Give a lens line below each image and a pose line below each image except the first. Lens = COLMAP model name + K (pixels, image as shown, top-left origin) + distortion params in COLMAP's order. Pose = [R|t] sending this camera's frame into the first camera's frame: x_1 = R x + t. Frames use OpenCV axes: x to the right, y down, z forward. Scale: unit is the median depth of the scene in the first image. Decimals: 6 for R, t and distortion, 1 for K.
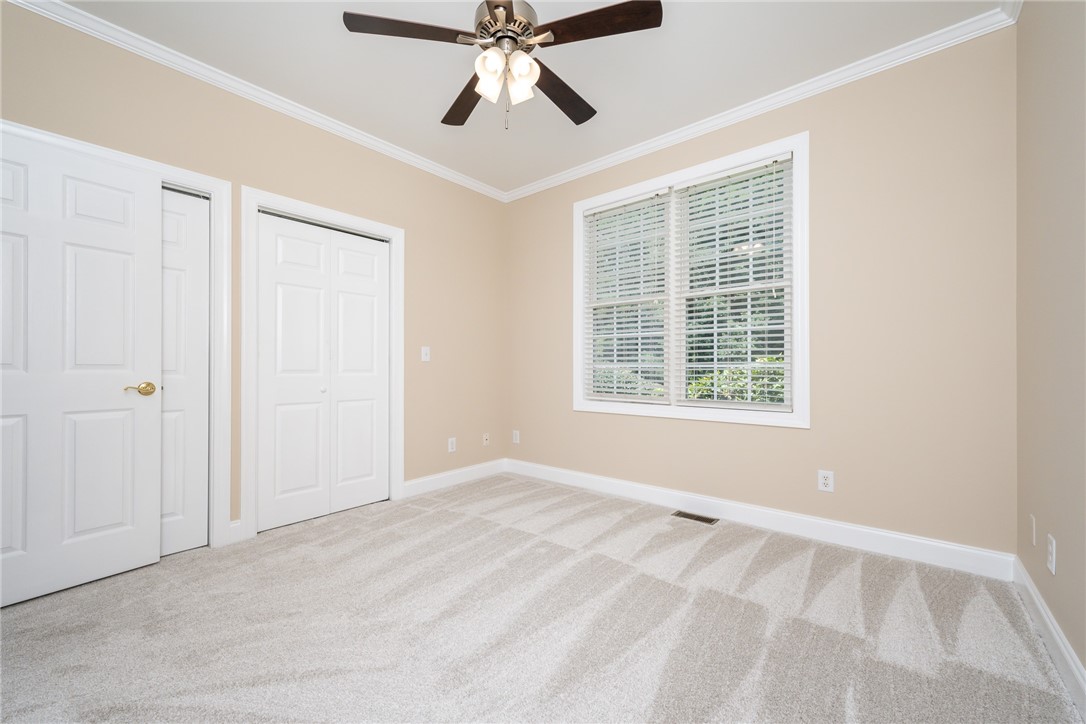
lens RADIAL K [[439.4, 0, 534.6], [0, 439.4, 365.5], [0, 0, 1]] dist [0.002562, 0.000386]
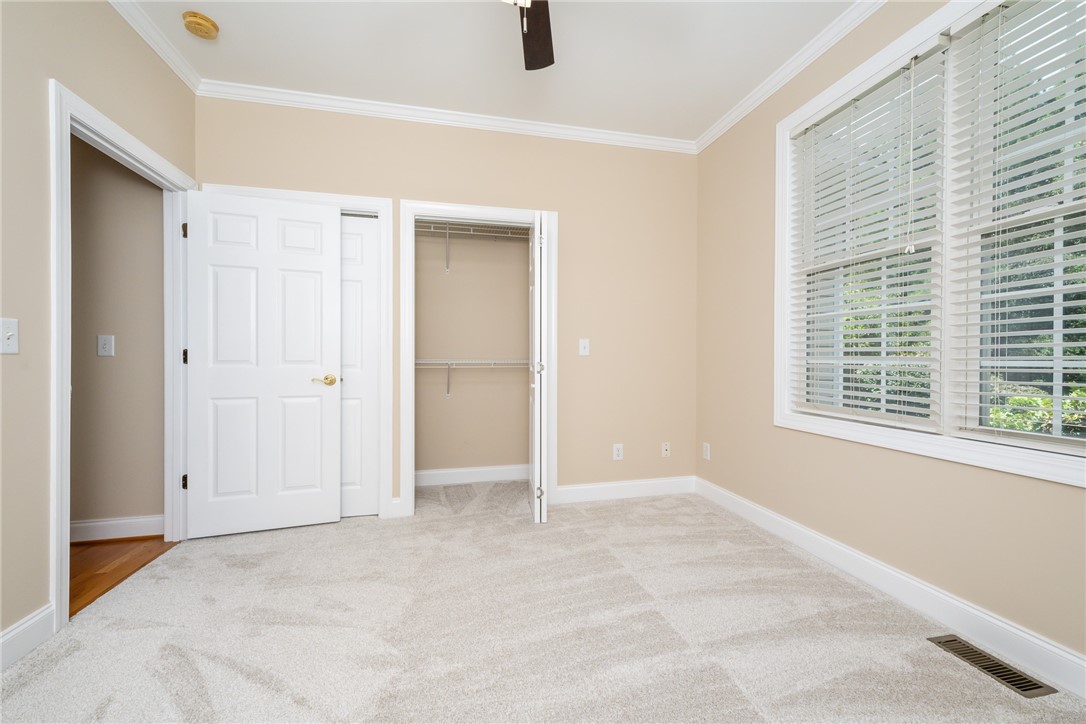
lens RADIAL K [[429.1, 0, 543.0], [0, 429.1, 362.0], [0, 0, 1]] dist [0.002770, 0.000285]
pose [[0.804448, 0.004963, -0.594003, 0.249722], [0.002658, 0.999925, 0.011954, -0.008505], [0.594018, -0.011195, 0.804374, 0.304388]]
